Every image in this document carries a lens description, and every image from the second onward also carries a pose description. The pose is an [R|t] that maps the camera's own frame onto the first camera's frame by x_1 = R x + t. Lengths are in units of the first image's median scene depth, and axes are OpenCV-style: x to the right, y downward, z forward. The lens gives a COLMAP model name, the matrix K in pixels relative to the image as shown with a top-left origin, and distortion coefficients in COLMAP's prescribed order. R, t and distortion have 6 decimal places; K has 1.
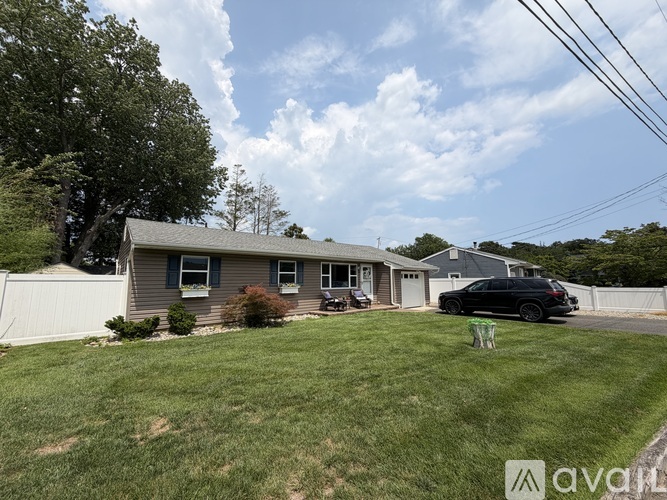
lens RADIAL K [[265.8, 0, 332.0], [0, 265.8, 249.4], [0, 0, 1]] dist [-0.000080, 0.000069]
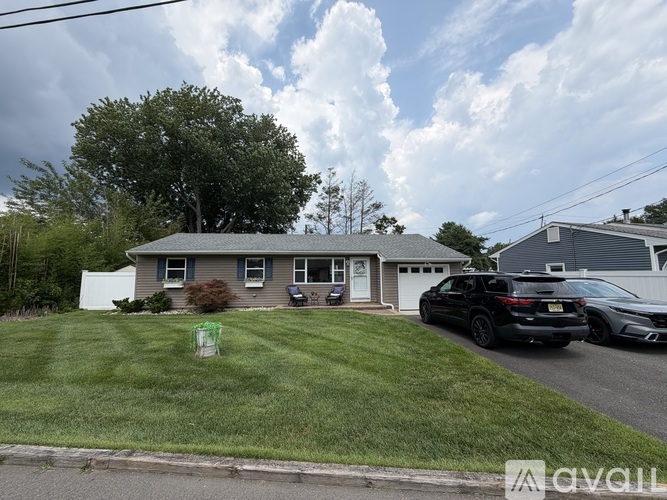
lens RADIAL K [[266.7, 0, 333.6], [0, 266.7, 252.7], [0, 0, 1]] dist [-0.000204, -0.000311]
pose [[0.806296, -0.047406, -0.589610, 0.469762], [0.069908, 0.997434, 0.015404, 0.016841], [0.587367, -0.053638, 0.807542, 0.184210]]
